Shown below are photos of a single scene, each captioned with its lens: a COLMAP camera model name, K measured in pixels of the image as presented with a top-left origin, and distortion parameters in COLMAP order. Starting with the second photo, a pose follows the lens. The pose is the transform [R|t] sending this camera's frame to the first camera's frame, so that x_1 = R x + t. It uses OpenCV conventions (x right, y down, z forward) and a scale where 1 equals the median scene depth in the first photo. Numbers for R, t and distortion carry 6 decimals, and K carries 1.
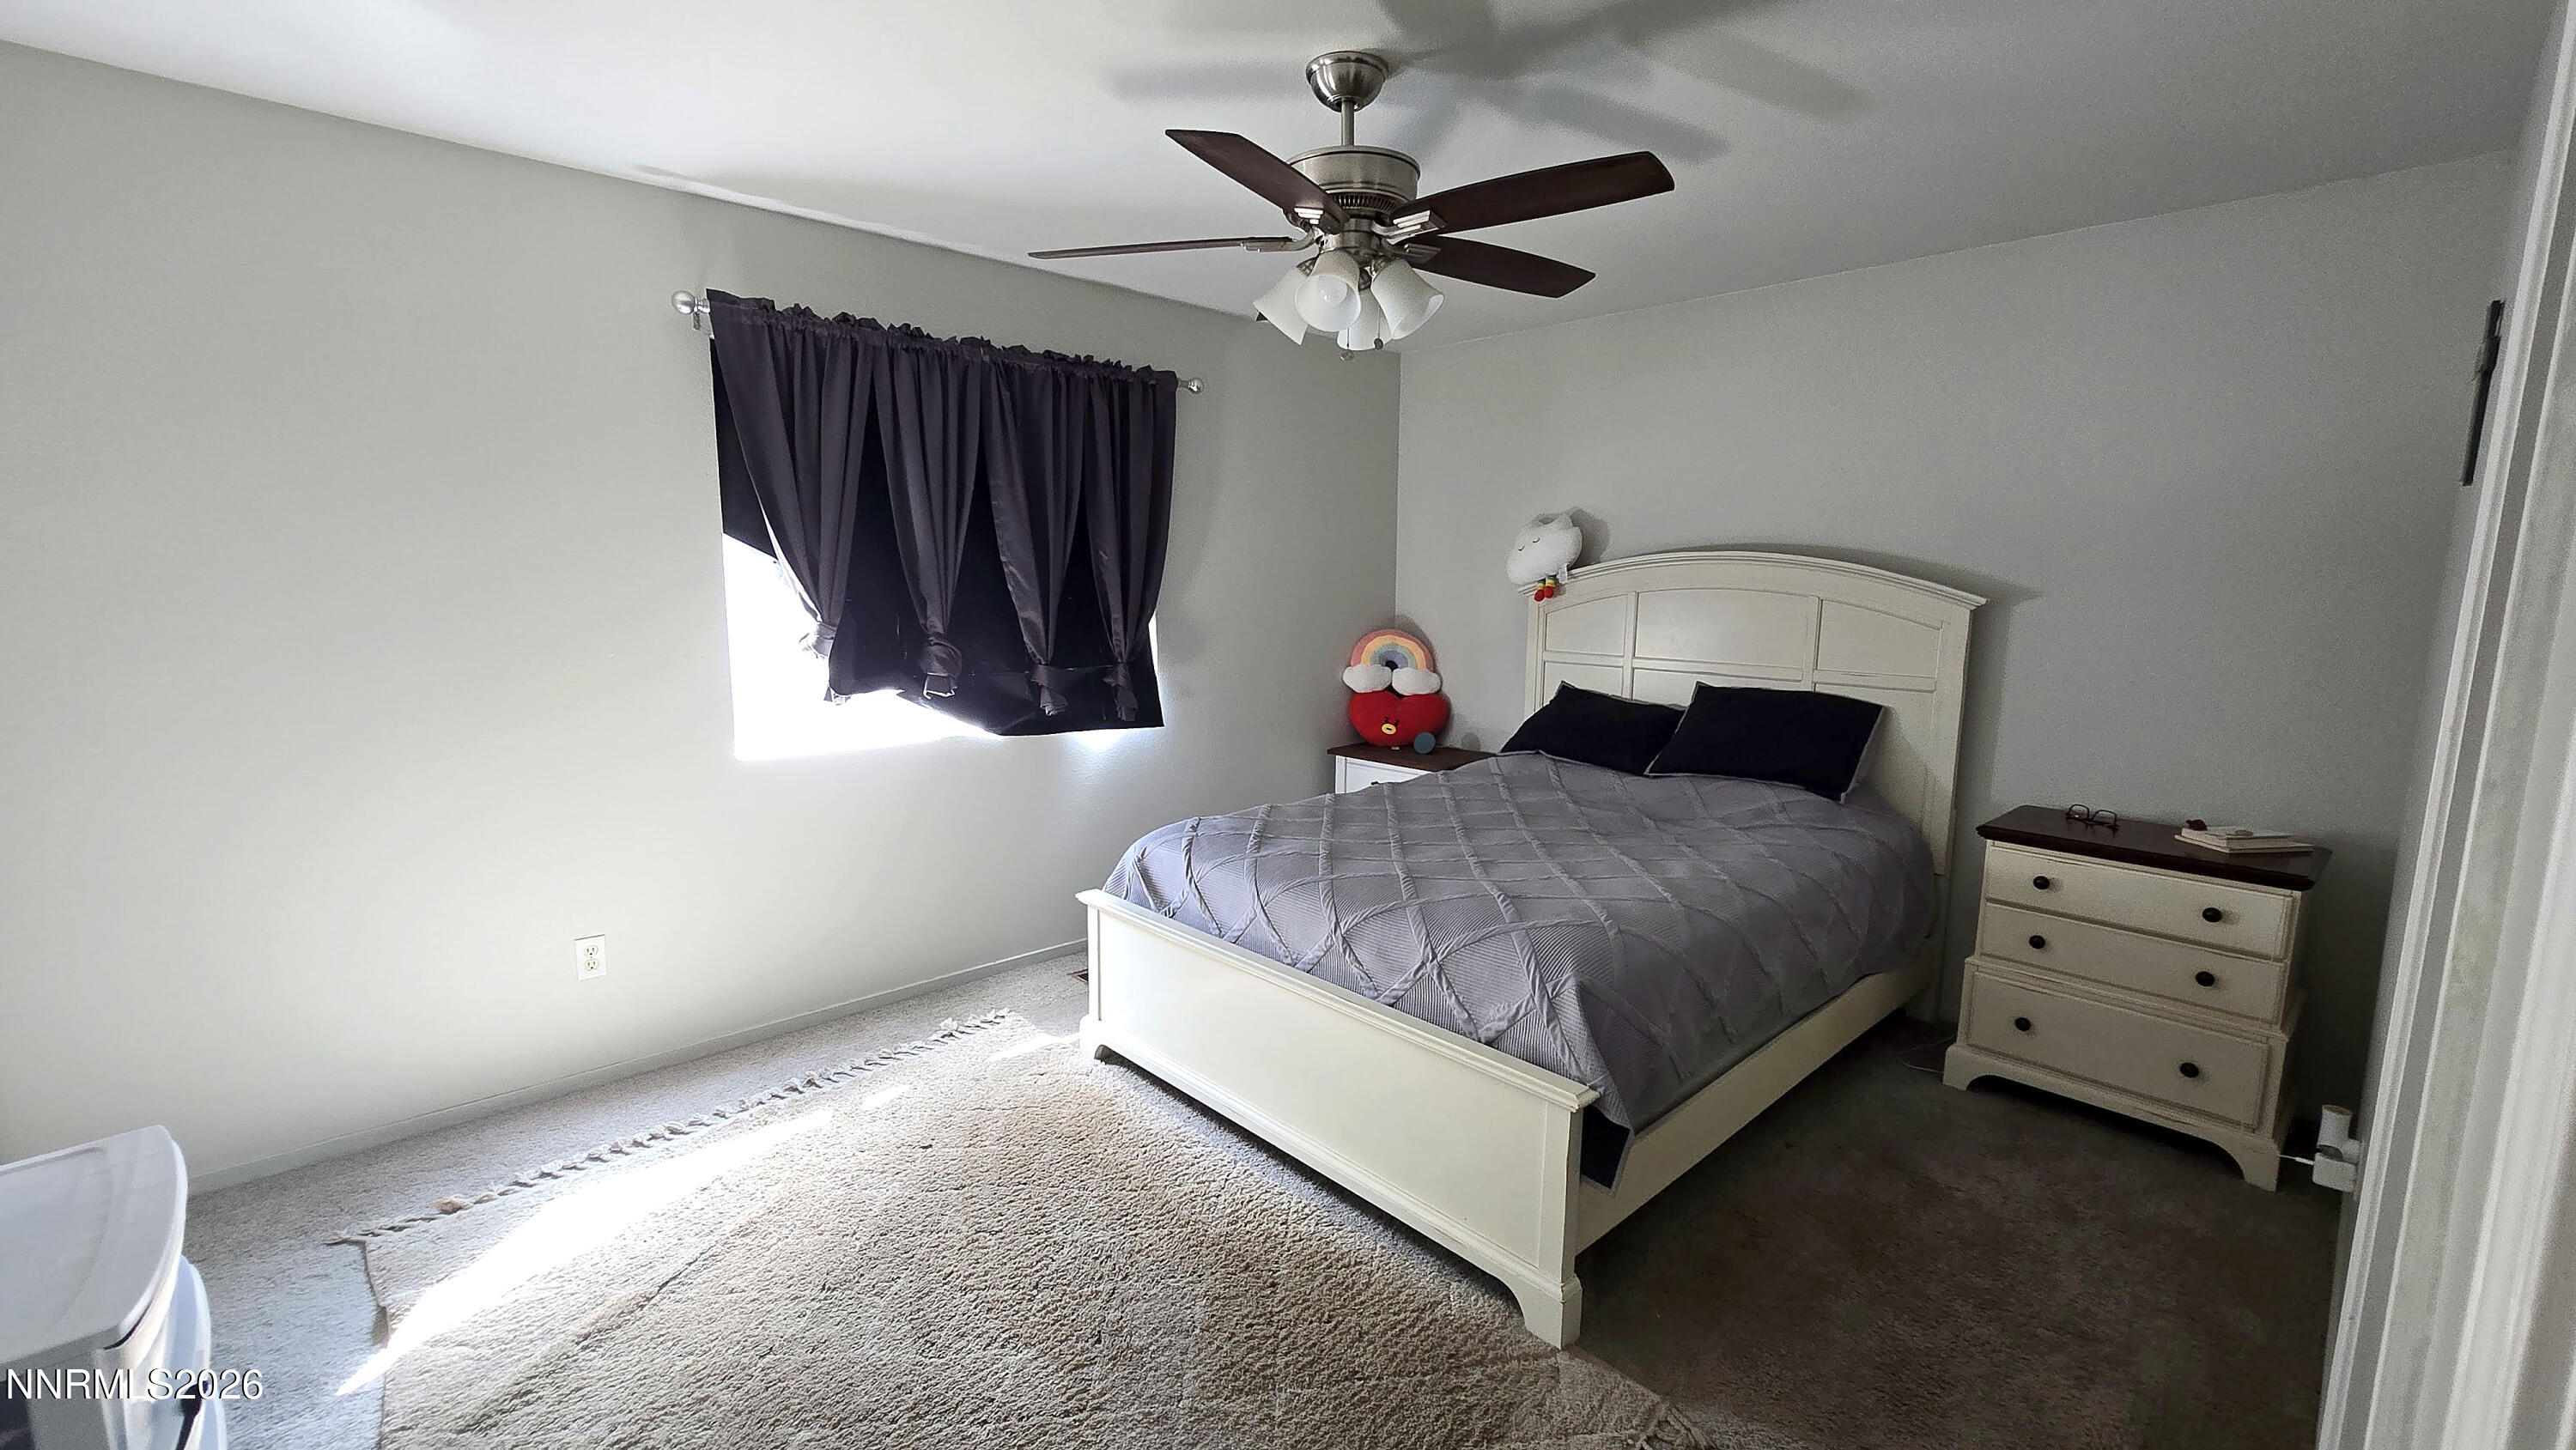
lens RADIAL K [[1060.2, 0, 1292.1], [0, 1060.2, 718.4], [0, 0, 1]] dist [0.001908, -0.000522]
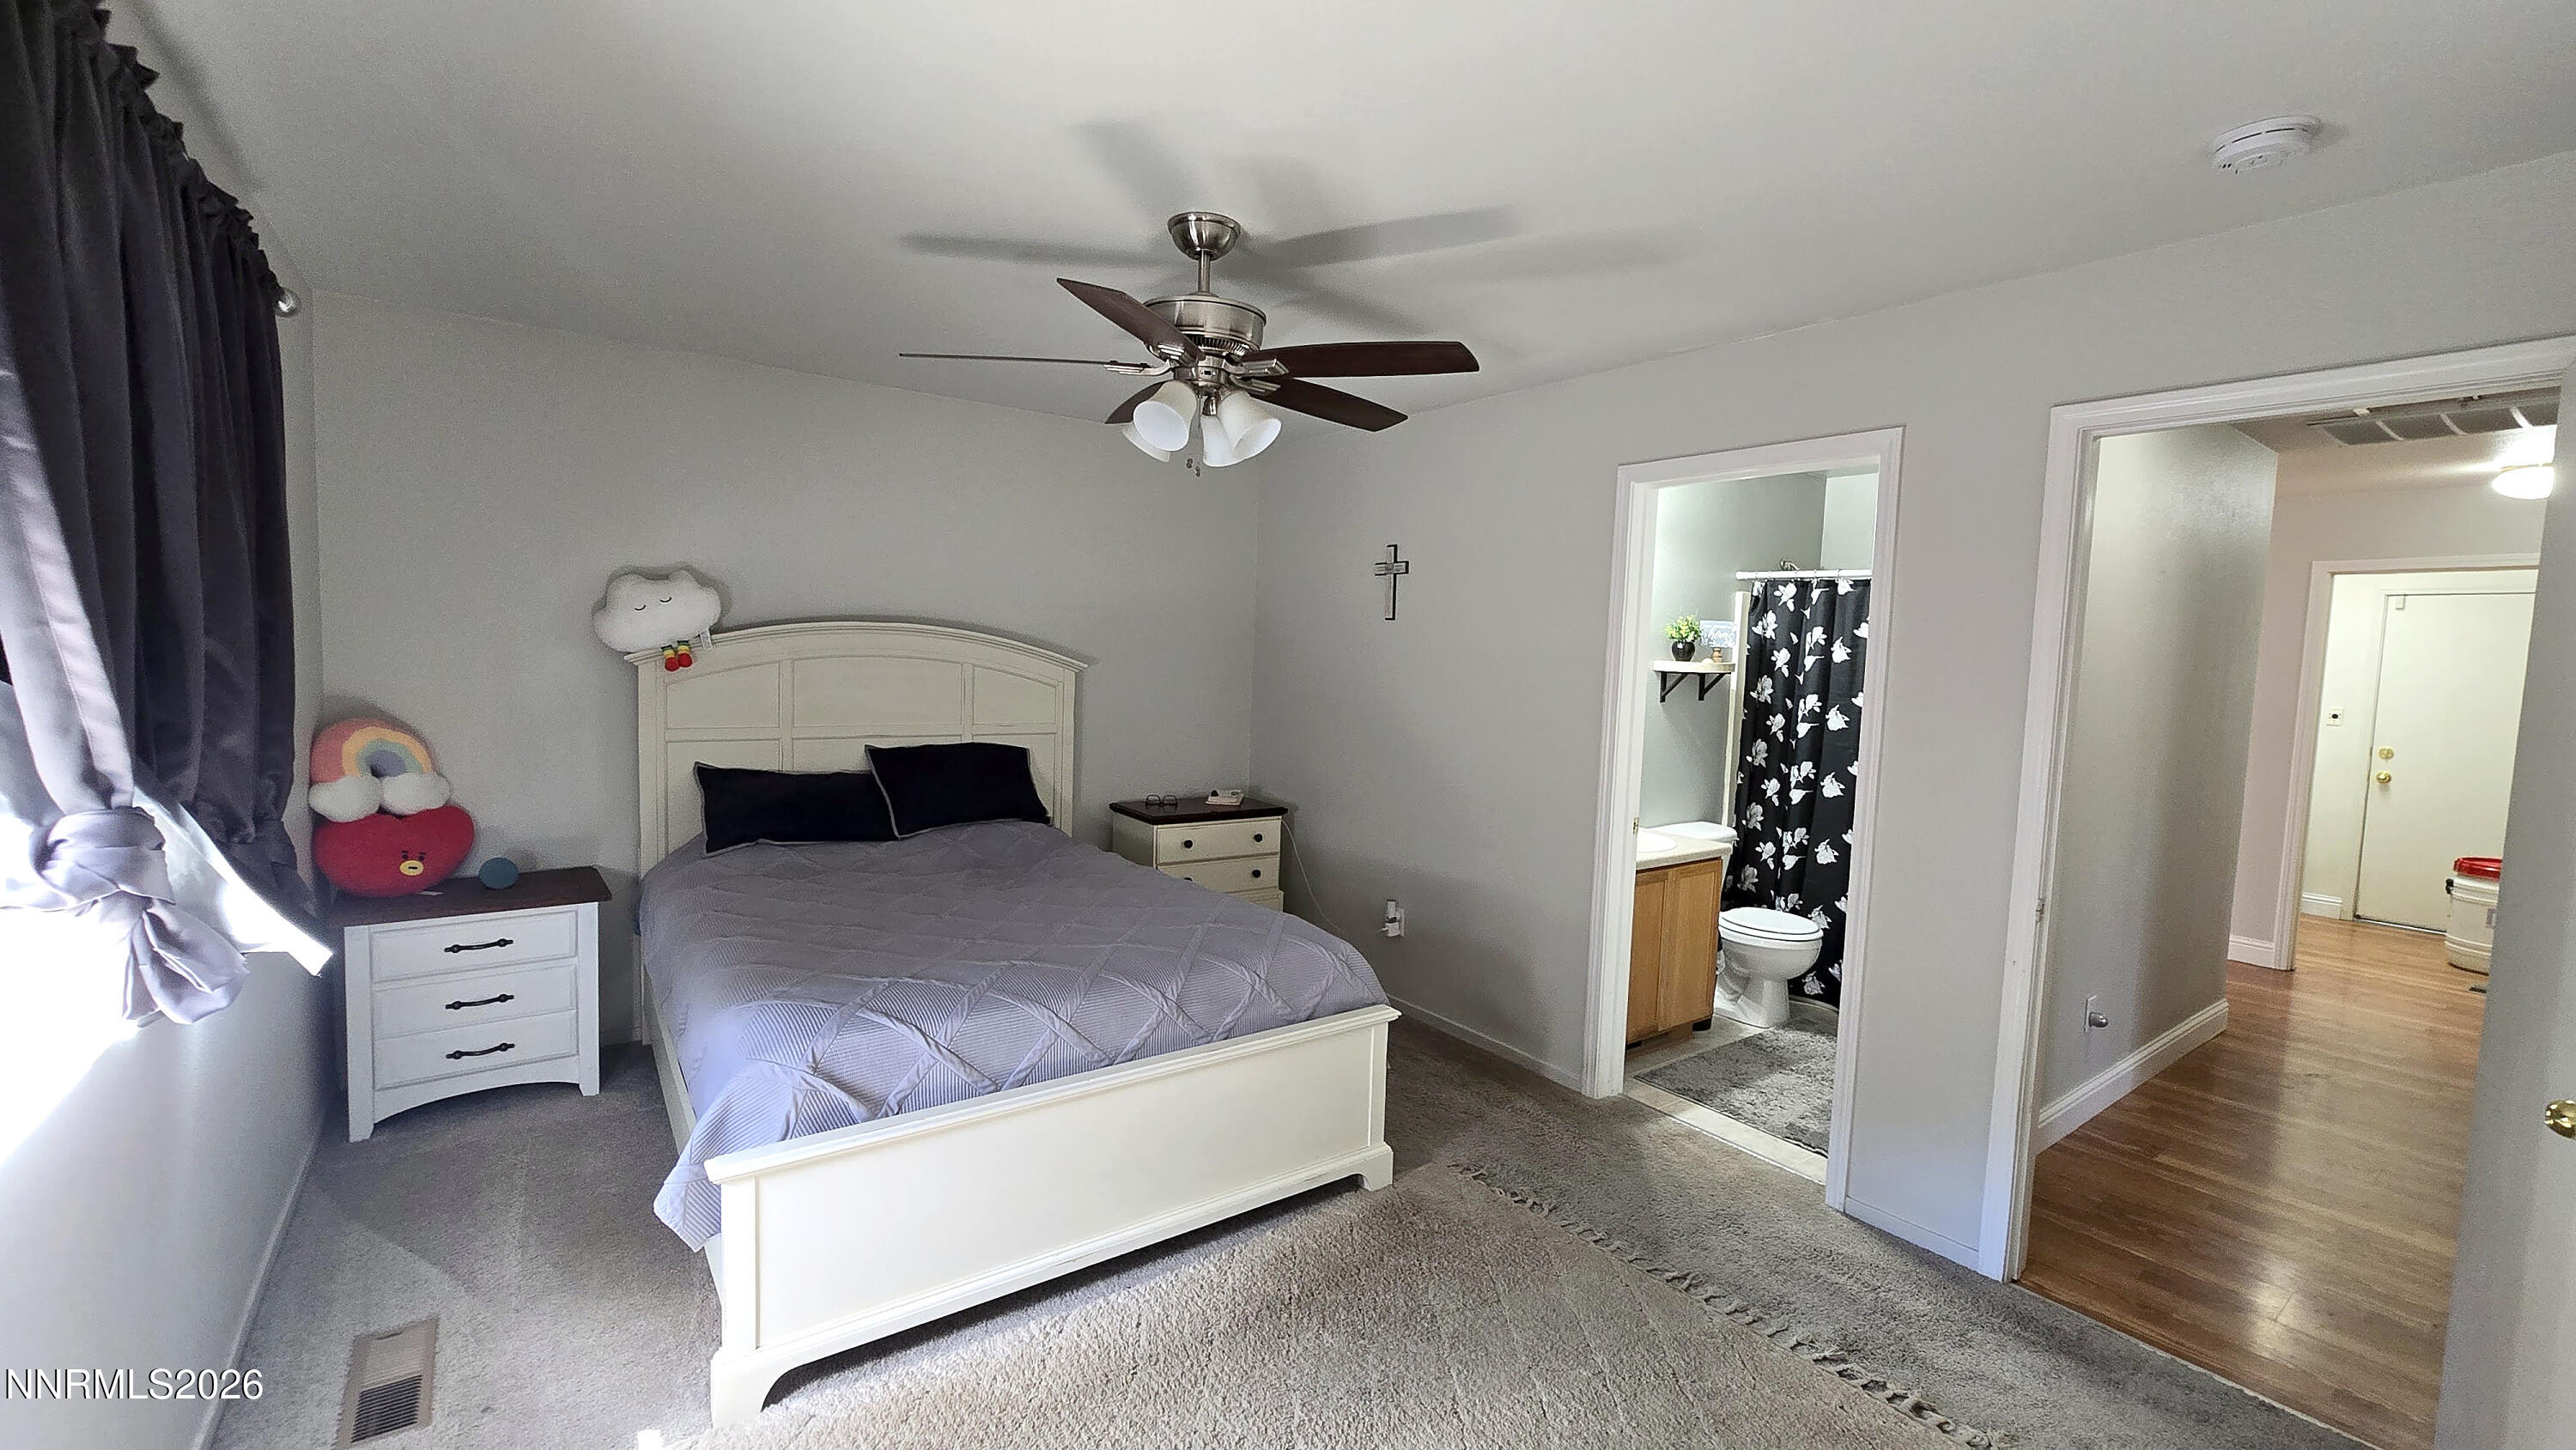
lens RADIAL K [[1060.2, 0, 1292.1], [0, 1060.2, 718.4], [0, 0, 1]] dist [0.001908, -0.000522]
pose [[0.123017, -0.073199, 0.989701, -0.726895], [0.103679, 0.992767, 0.060539, -0.097819], [-0.986974, 0.095164, 0.129717, 0.538105]]
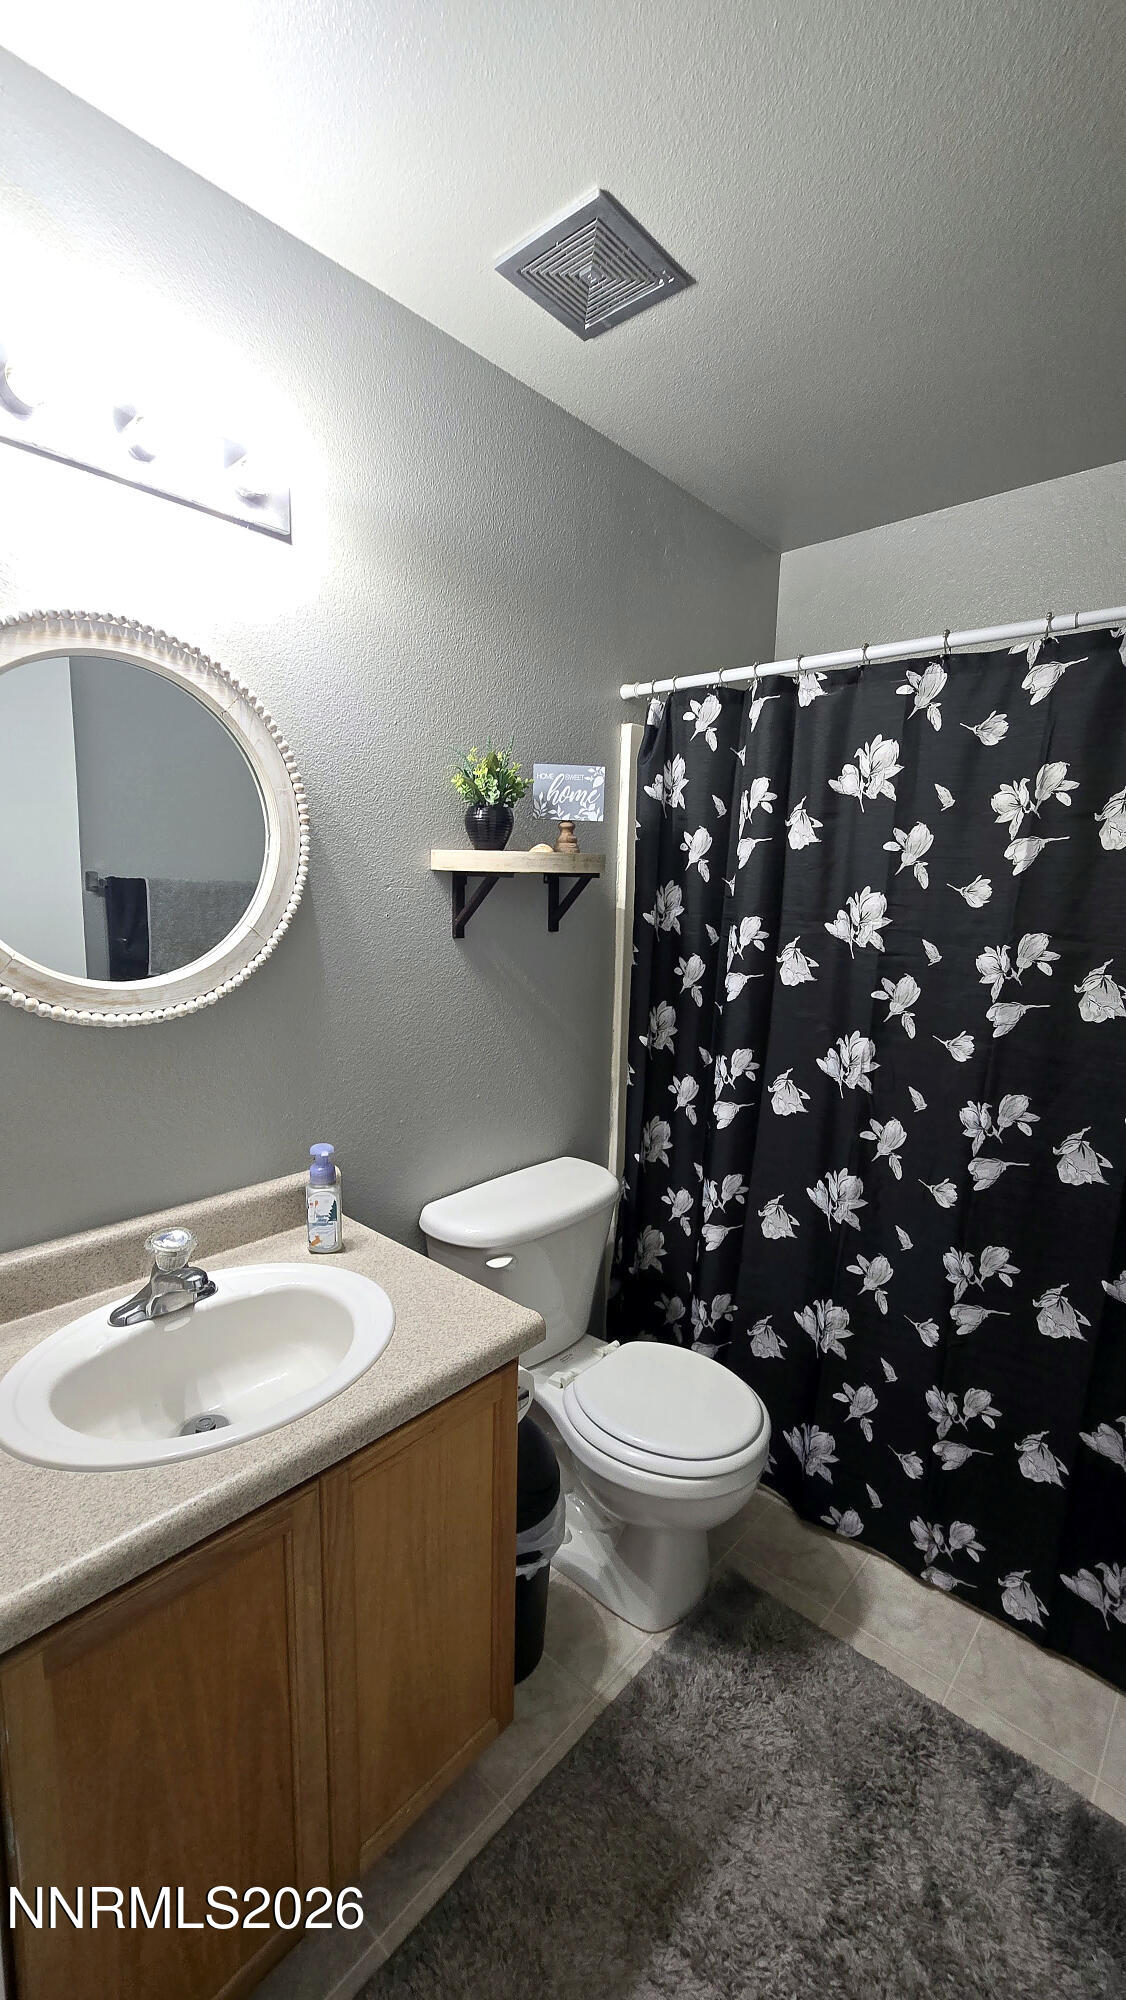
lens RADIAL K [[823.2, 0, 564.9], [0, 823.2, 1006.0], [0, 0, 1]] dist [0.001908, -0.000522]
pose [[-0.078320, -0.155672, 0.984699, 0.243576], [0.115900, 0.979614, 0.164086, -0.015566], [-0.990168, 0.126978, -0.058681, 0.188296]]
